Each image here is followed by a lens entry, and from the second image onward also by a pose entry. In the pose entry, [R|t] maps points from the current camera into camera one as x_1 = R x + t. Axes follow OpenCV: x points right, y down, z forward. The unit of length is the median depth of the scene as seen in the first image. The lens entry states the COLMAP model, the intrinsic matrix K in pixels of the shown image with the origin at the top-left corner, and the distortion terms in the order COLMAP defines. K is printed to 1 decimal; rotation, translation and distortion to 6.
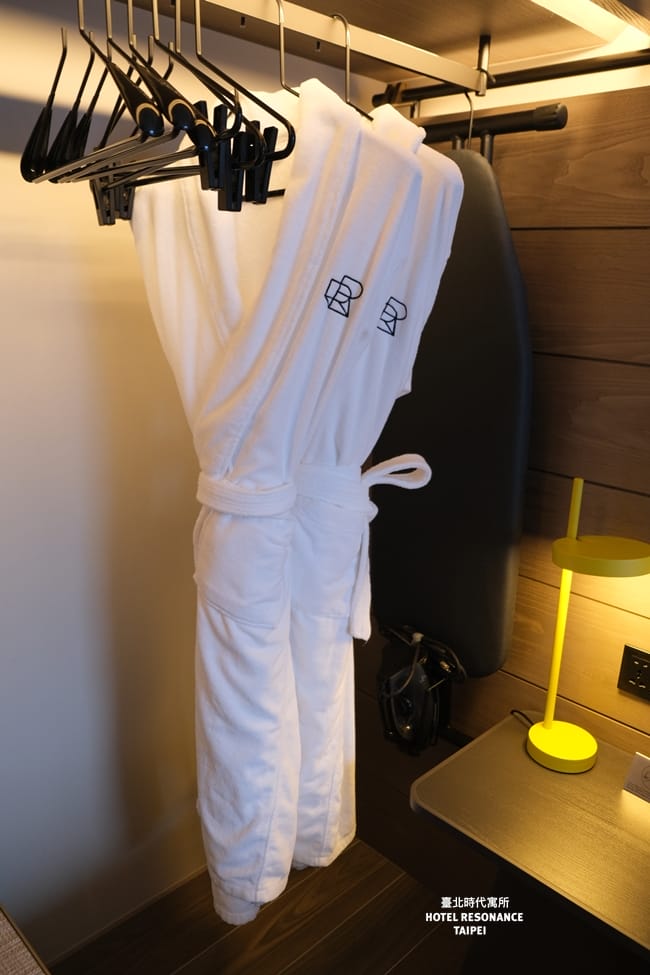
lens RADIAL K [[752.5, 0, 323.6], [0, 752.5, 485.1], [0, 0, 1]] dist [-0.029636, -0.000316]
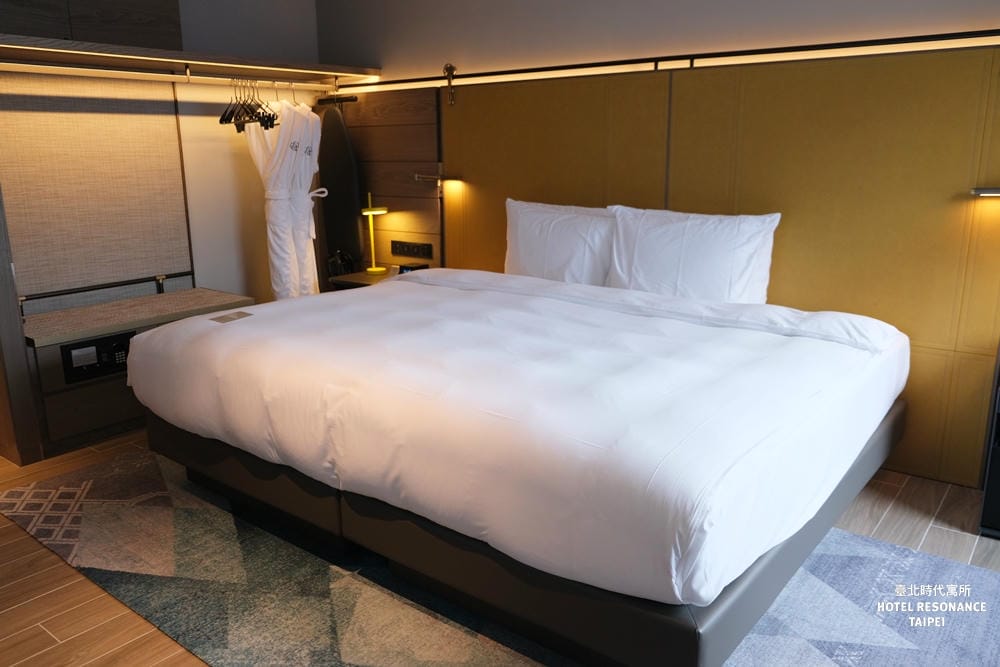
lens RADIAL K [[771.8, 0, 501.3], [0, 771.8, 337.7], [0, 0, 1]] dist [-0.029636, -0.000316]
pose [[0.990921, -0.075337, 0.111353, 0.559742], [0.079600, 0.996235, -0.034340, 0.983885], [-0.108347, 0.042892, 0.993187, -3.133460]]
